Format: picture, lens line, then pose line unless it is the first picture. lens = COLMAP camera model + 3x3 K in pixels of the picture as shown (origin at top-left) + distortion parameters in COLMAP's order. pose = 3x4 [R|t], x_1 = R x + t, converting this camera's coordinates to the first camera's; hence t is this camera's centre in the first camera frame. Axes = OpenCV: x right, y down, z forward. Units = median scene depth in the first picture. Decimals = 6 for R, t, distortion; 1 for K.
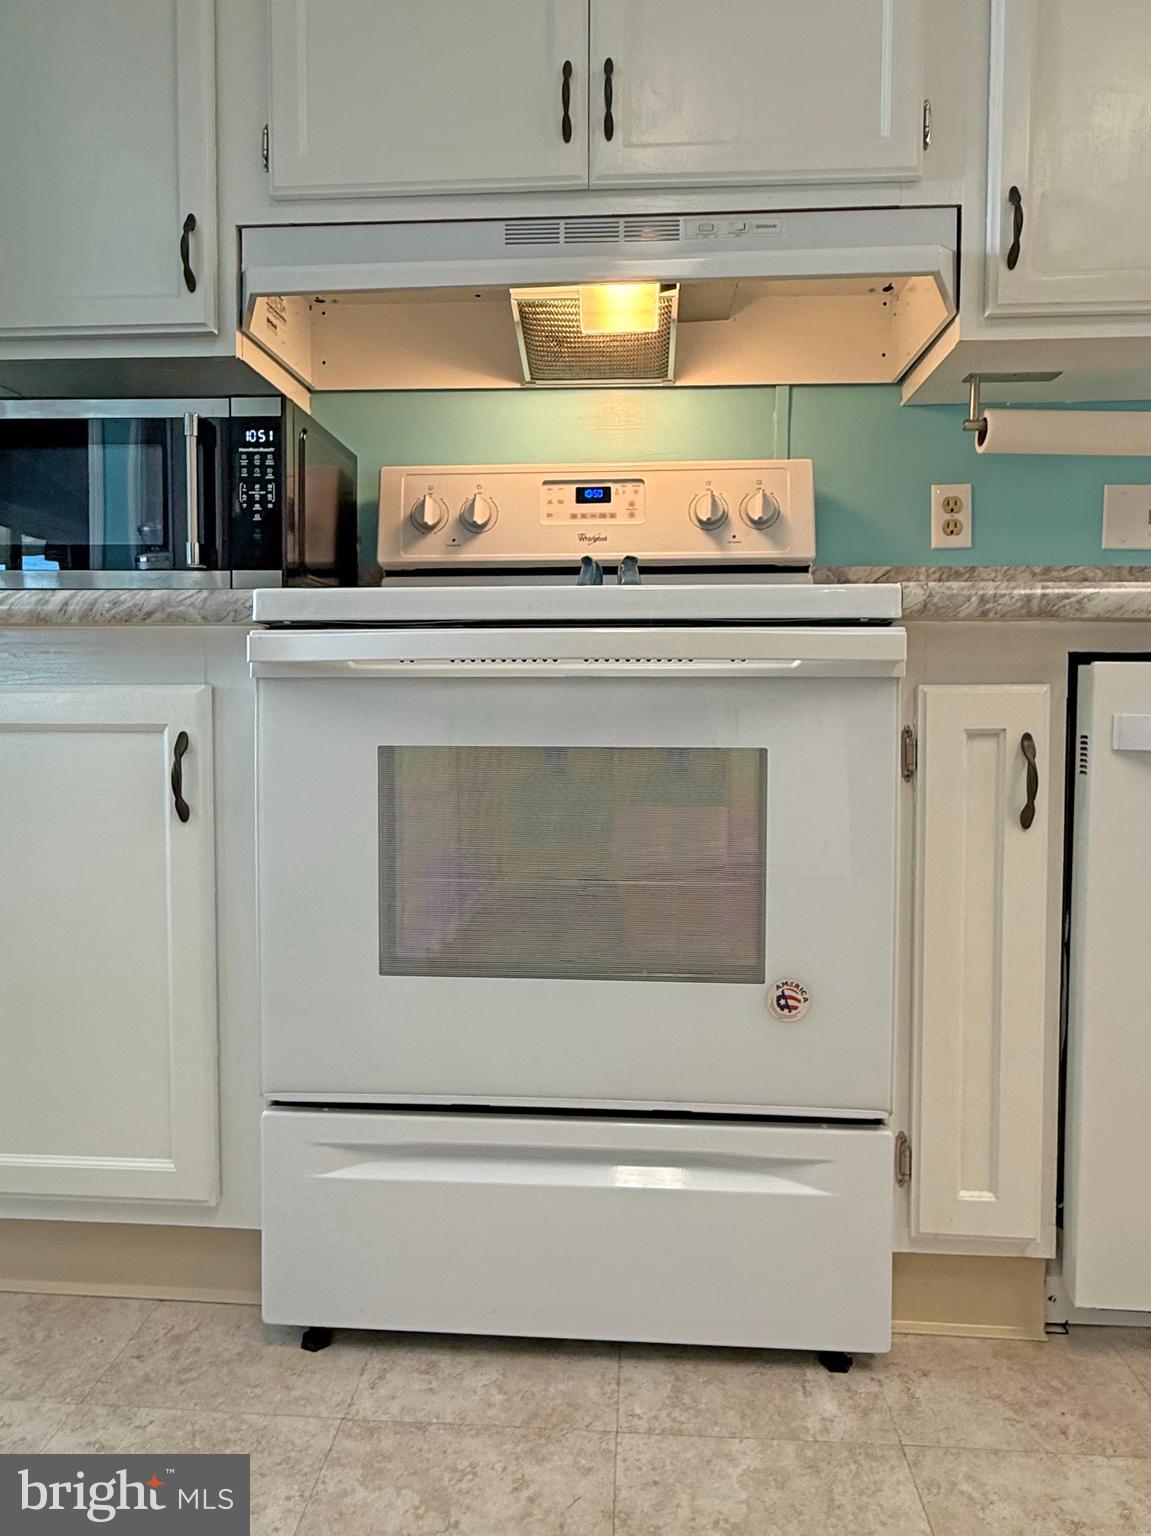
lens RADIAL K [[926.0, 0, 567.5], [0, 926.0, 738.6], [0, 0, 1]] dist [0.002243, 0.001585]
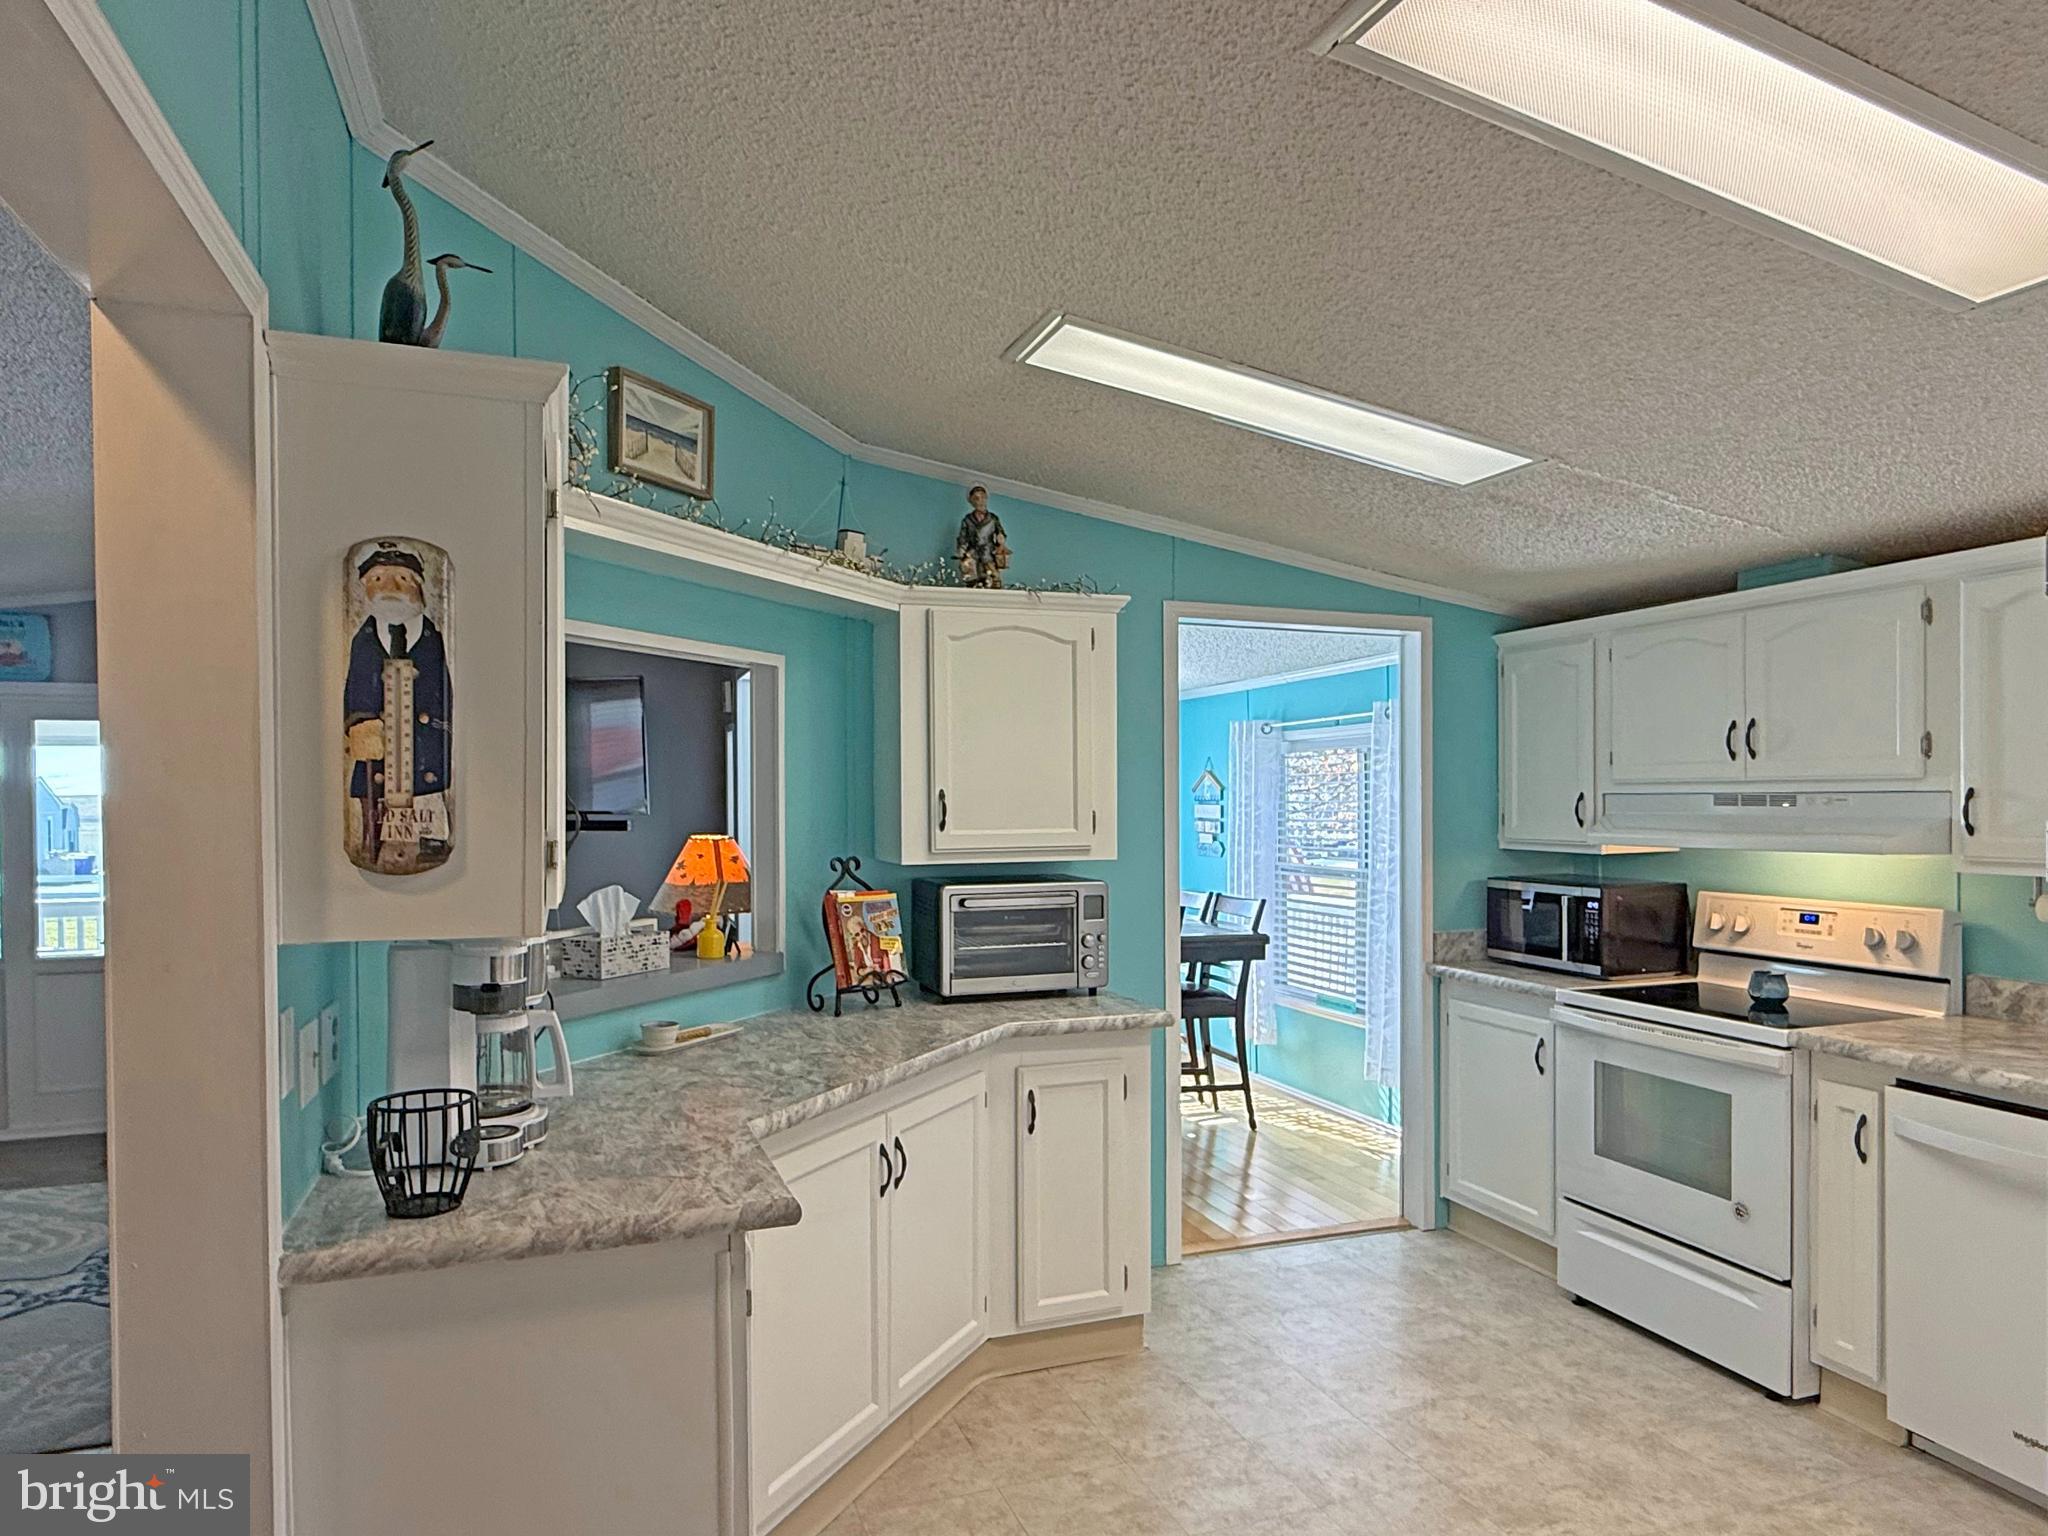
lens RADIAL K [[1273.9, 0, 984.5], [0, 1273.9, 814.3], [0, 0, 1]] dist [0.001592, 0.001229]
pose [[0.376536, 0.006179, -0.926381, 1.939310], [-0.030994, 0.999502, -0.005931, -0.480048], [0.925883, 0.030945, 0.376540, -1.499060]]
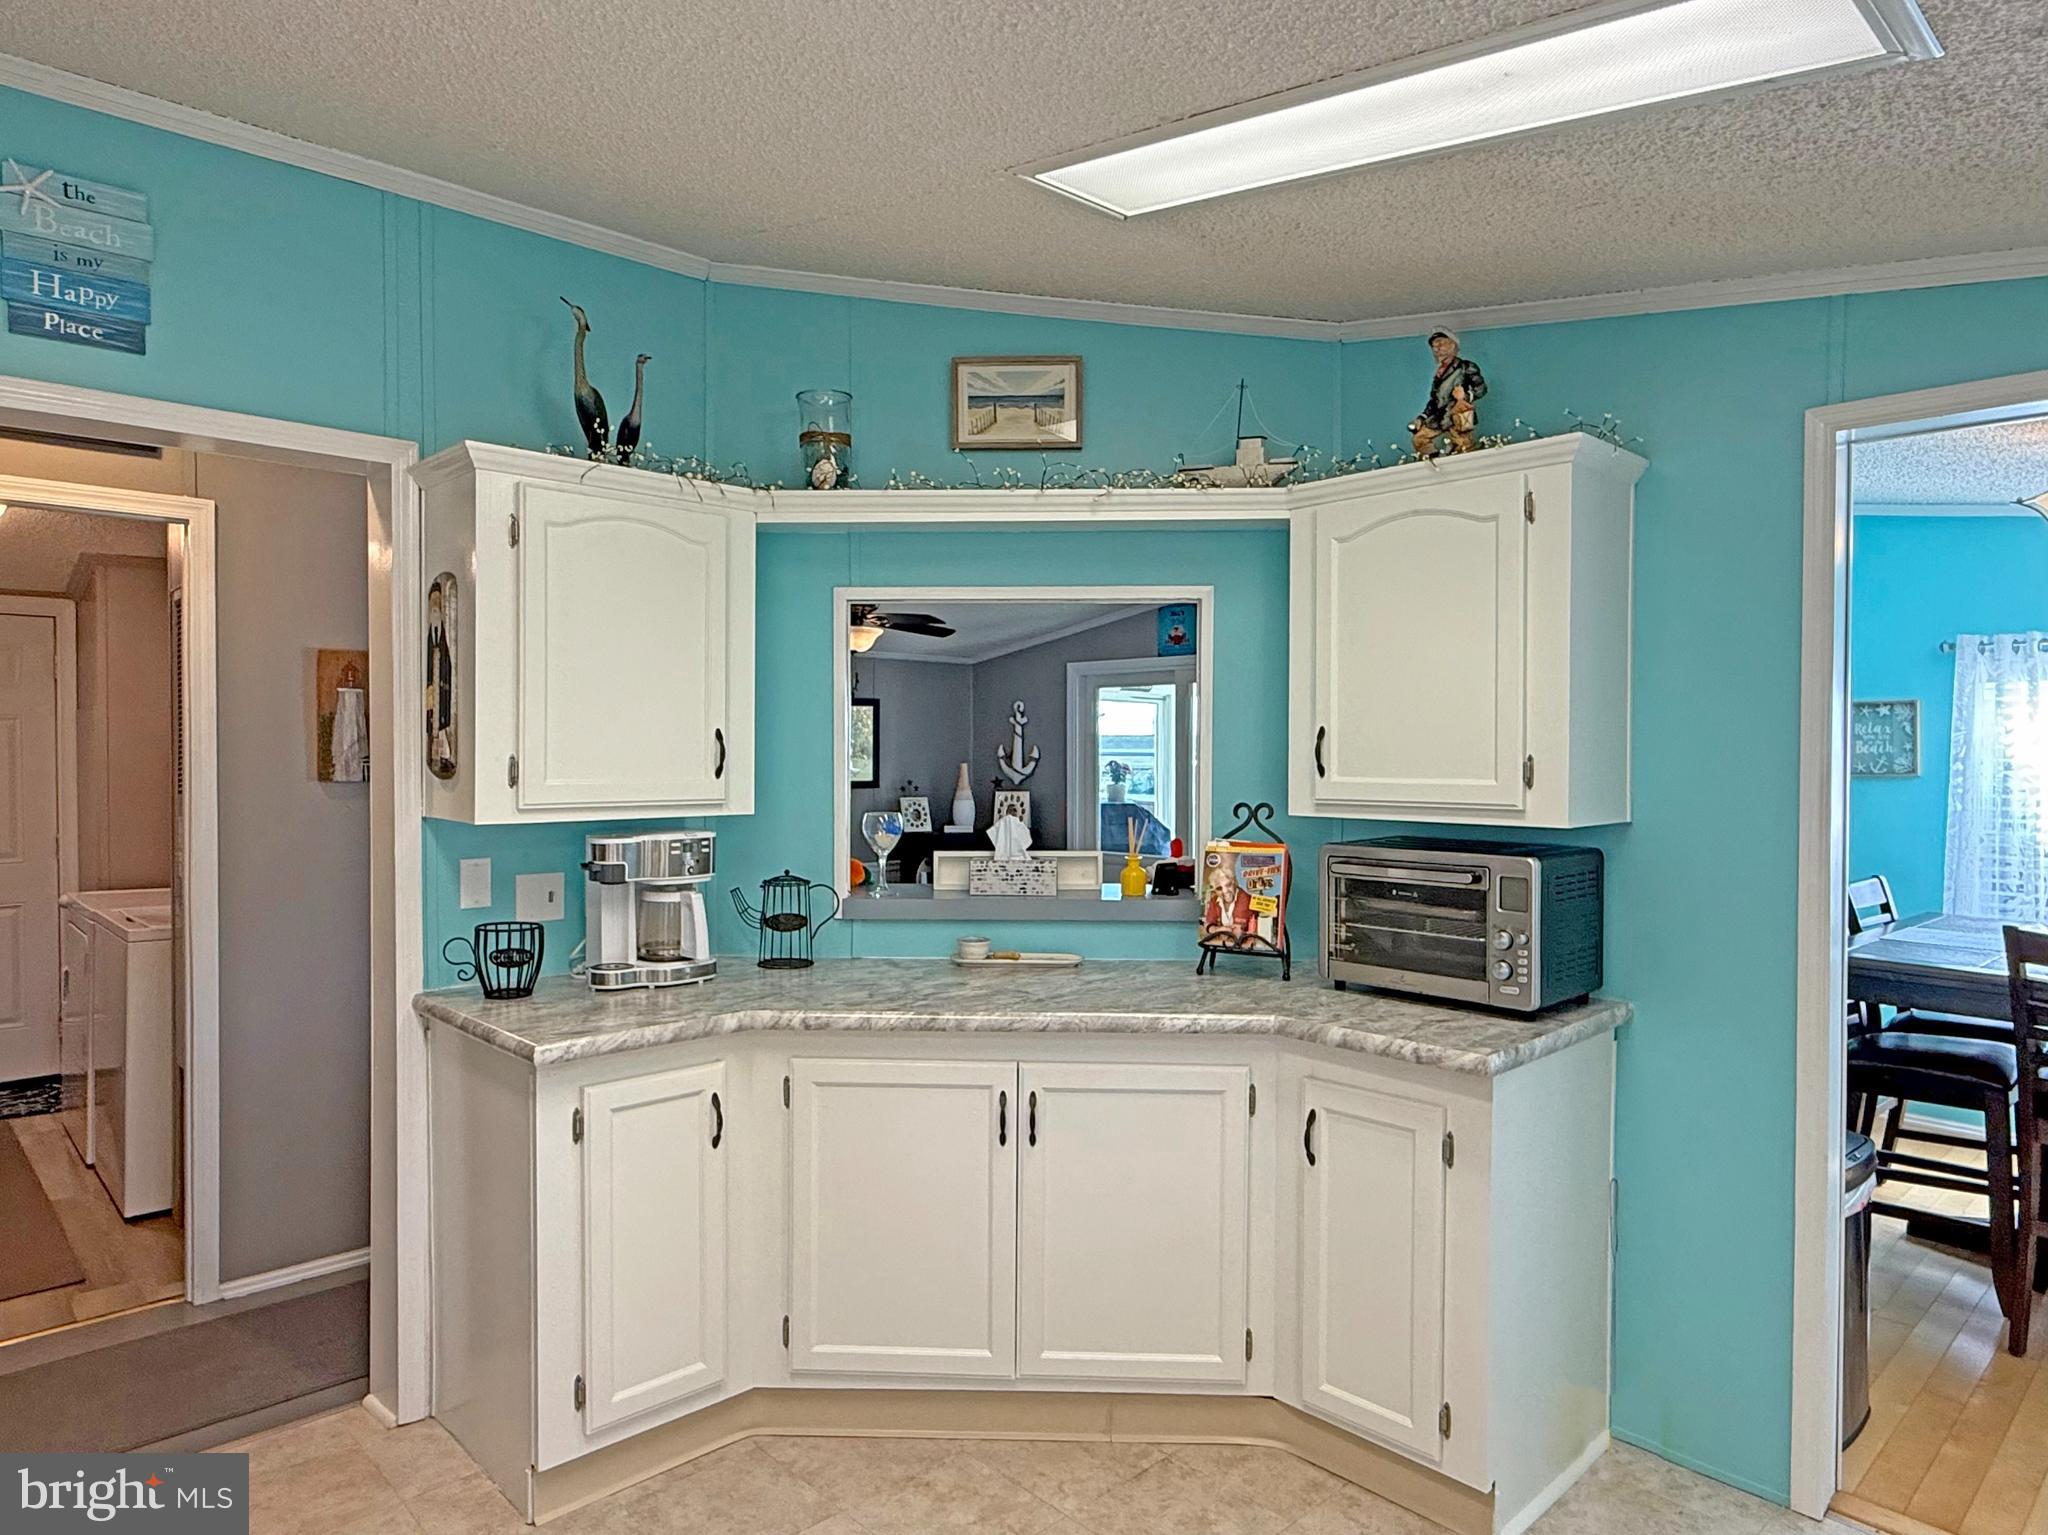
lens RADIAL K [[1234.7, 0, 1017.1], [0, 1234.7, 769.4], [0, 0, 1]] dist [0.002243, 0.001585]
pose [[-0.693718, 0.008872, -0.720192, 1.322098], [-0.032317, 0.998534, 0.043430, -0.548127], [0.719521, 0.053402, -0.692414, 0.561778]]
